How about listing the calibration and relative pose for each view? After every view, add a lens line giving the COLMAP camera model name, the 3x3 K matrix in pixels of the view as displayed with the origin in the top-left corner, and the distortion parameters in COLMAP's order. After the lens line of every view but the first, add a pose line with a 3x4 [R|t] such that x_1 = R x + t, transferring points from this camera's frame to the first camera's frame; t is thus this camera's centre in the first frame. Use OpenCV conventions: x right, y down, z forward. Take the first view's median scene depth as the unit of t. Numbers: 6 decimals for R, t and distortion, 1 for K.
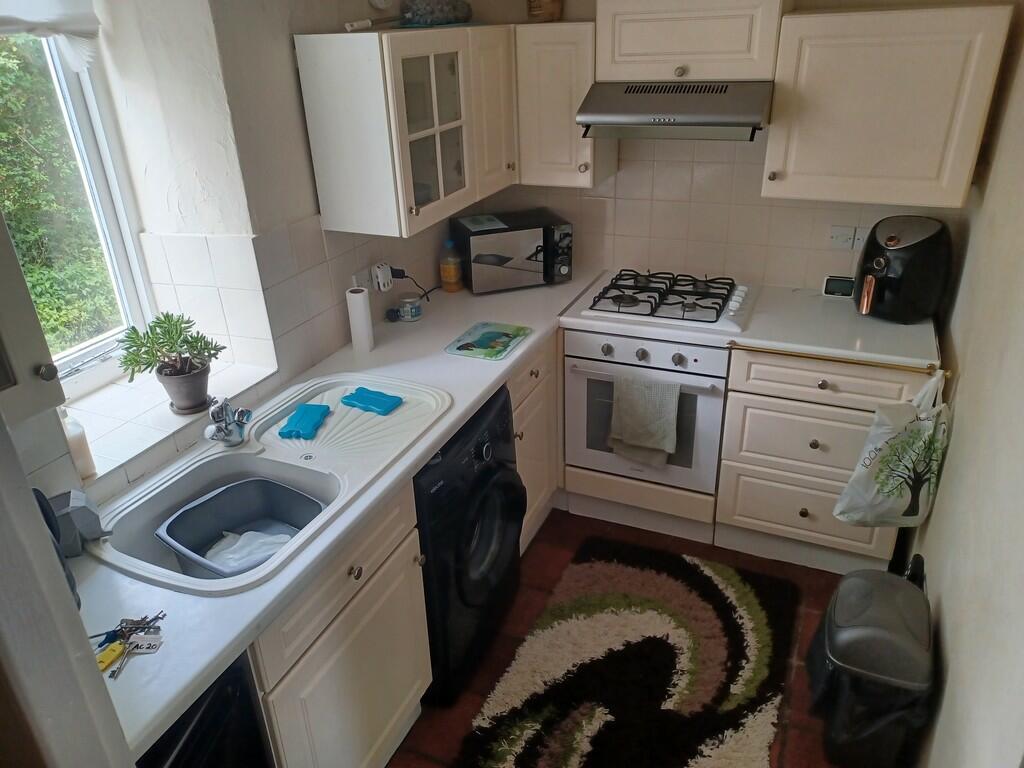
lens RADIAL K [[739.1, 0, 520.3], [0, 739.1, 385.1], [0, 0, 1]] dist [0.042379, -0.039226]
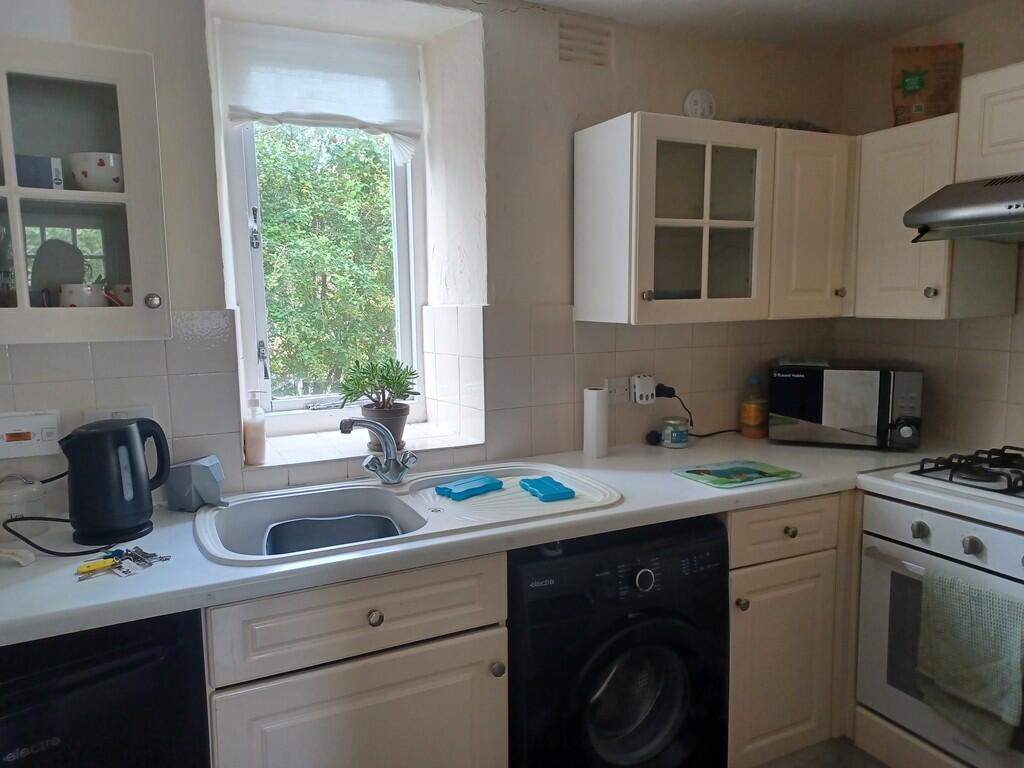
lens RADIAL K [[739.1, 0, 513.7], [0, 739.1, 386.4], [0, 0, 1]] dist [0.042379, -0.039226]
pose [[0.761478, 0.097421, -0.640828, 0.272439], [-0.297579, 0.930840, -0.212095, 0.089644], [0.575846, 0.352203, 0.737804, 0.241572]]
